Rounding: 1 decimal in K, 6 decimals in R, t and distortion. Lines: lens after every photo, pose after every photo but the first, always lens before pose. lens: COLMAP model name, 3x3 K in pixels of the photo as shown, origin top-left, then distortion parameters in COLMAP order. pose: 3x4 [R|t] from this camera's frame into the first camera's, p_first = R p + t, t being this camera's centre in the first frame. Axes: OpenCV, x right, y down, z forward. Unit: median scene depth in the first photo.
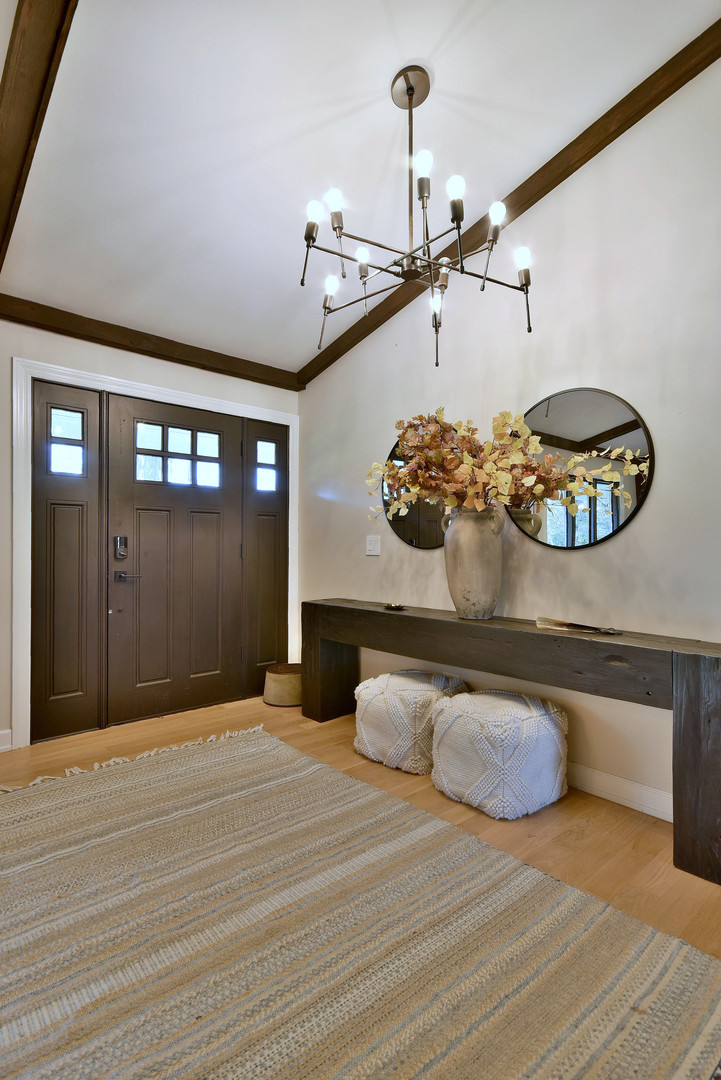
lens RADIAL K [[548.8, 0, 355.0], [0, 548.8, 544.5], [0, 0, 1]] dist [0.010401, -0.007097]
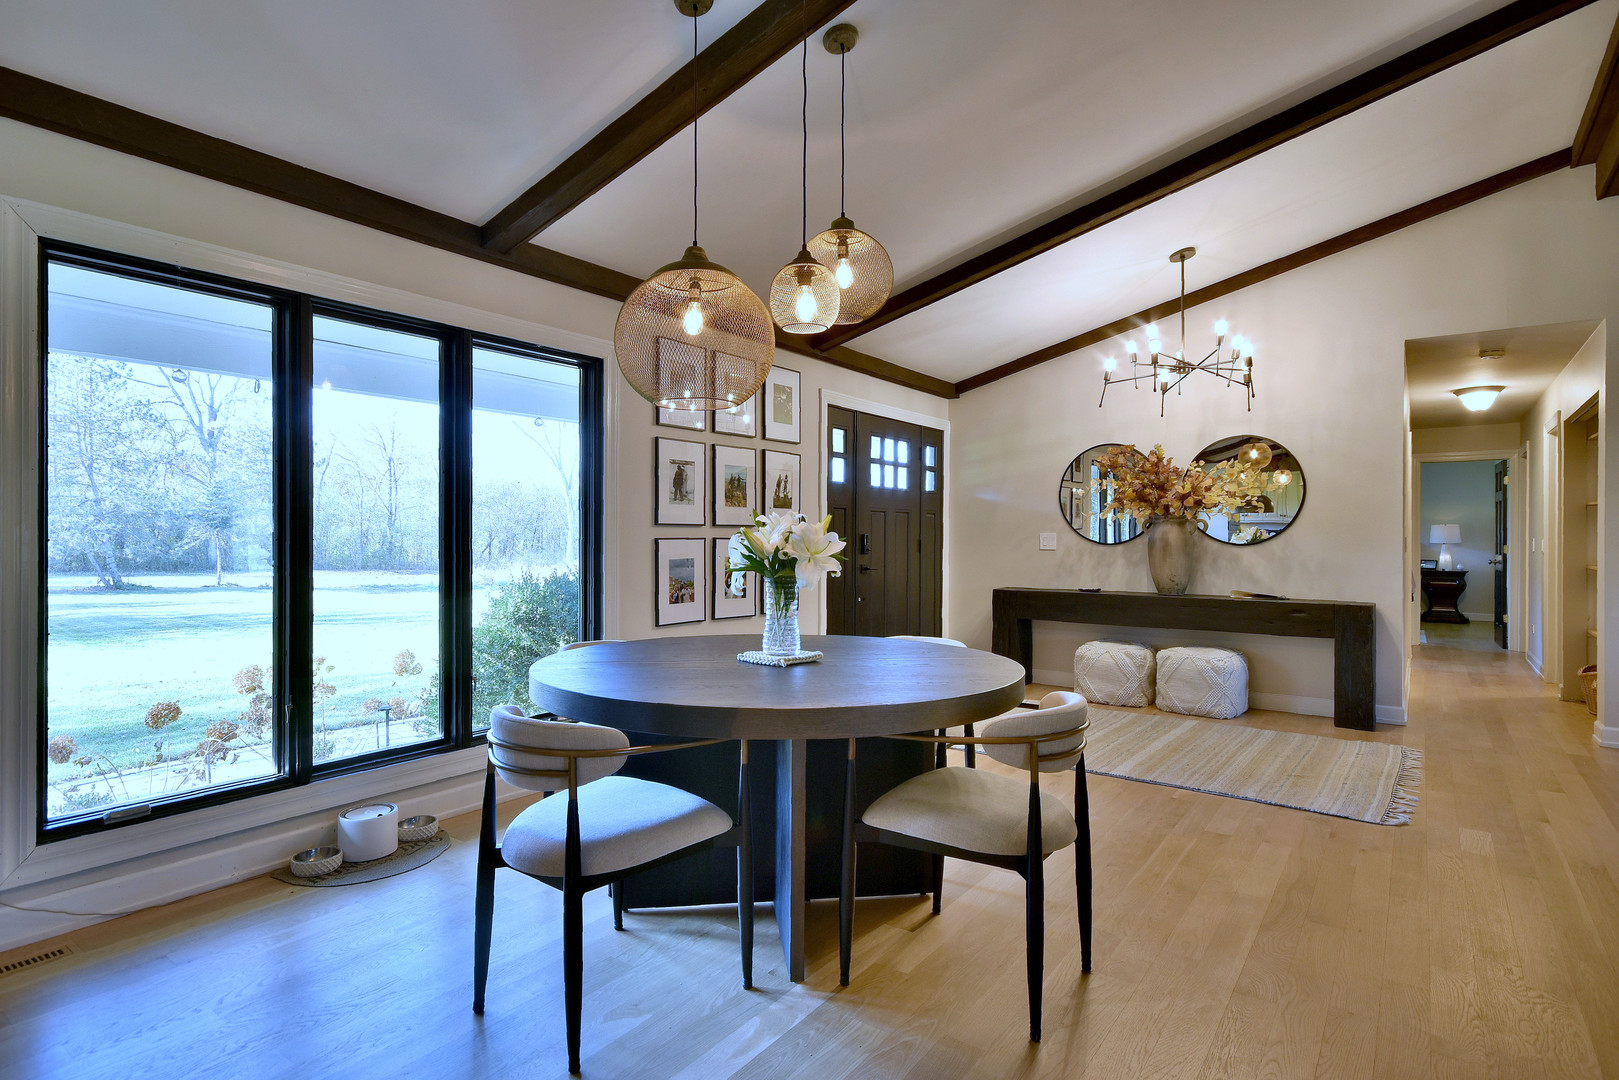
lens RADIAL K [[822.7, 0, 817.9], [0, 822.7, 537.6], [0, 0, 1]] dist [0.010401, -0.007097]
pose [[0.979834, -0.001360, 0.199810, -0.860618], [0.000348, 0.999987, 0.005104, -0.016663], [-0.199814, -0.004932, 0.979821, -0.684970]]
